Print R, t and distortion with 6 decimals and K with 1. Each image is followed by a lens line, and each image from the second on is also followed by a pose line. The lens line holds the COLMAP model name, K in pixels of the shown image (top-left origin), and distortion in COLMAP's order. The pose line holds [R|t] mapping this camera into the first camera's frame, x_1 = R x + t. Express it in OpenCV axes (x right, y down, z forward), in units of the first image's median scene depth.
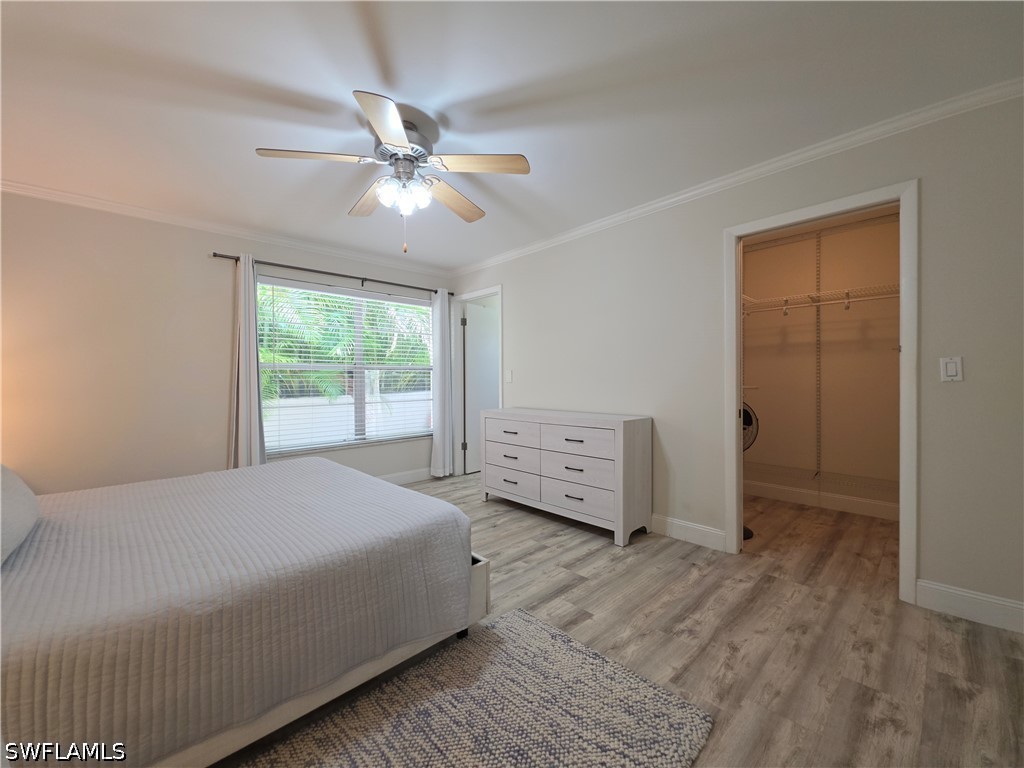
lens RADIAL K [[402.1, 0, 507.0], [0, 402.1, 383.6], [0, 0, 1]] dist [0.001090, -0.000325]
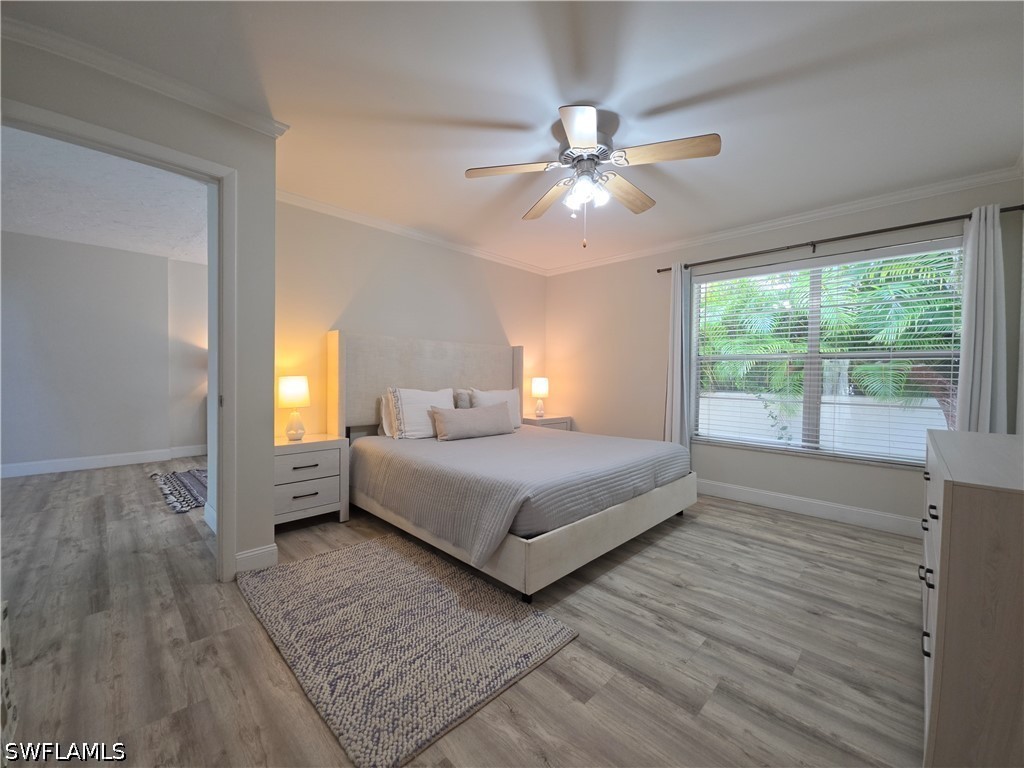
lens RADIAL K [[402.1, 0, 507.0], [0, 402.1, 383.6], [0, 0, 1]] dist [0.001090, -0.000325]
pose [[0.037560, 0.031063, -0.998811, 0.806980], [-0.025518, 0.999221, 0.030117, 0.008181], [0.998969, 0.024357, 0.038323, 0.756677]]
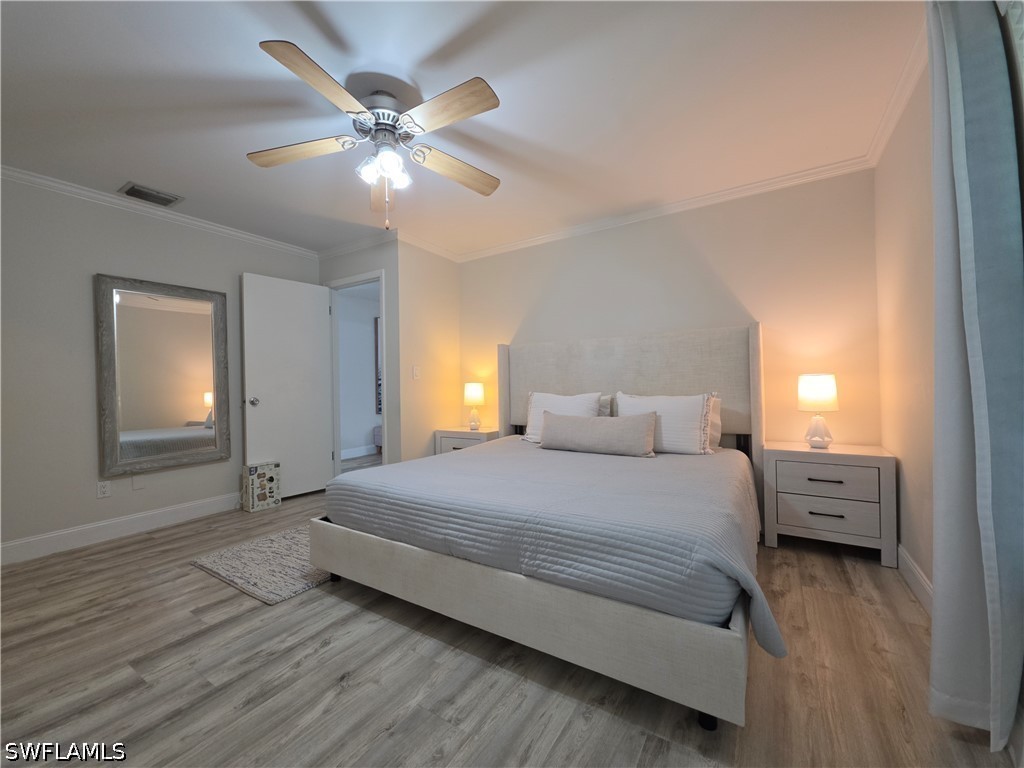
lens RADIAL K [[410.7, 0, 534.3], [0, 410.7, 371.3], [0, 0, 1]] dist [-0.000394, -0.003614]
pose [[-0.958177, 0.027069, -0.284894, -0.295929], [0.028581, 0.999591, -0.001148, 0.010492], [0.284747, -0.009243, -0.958558, 2.017248]]
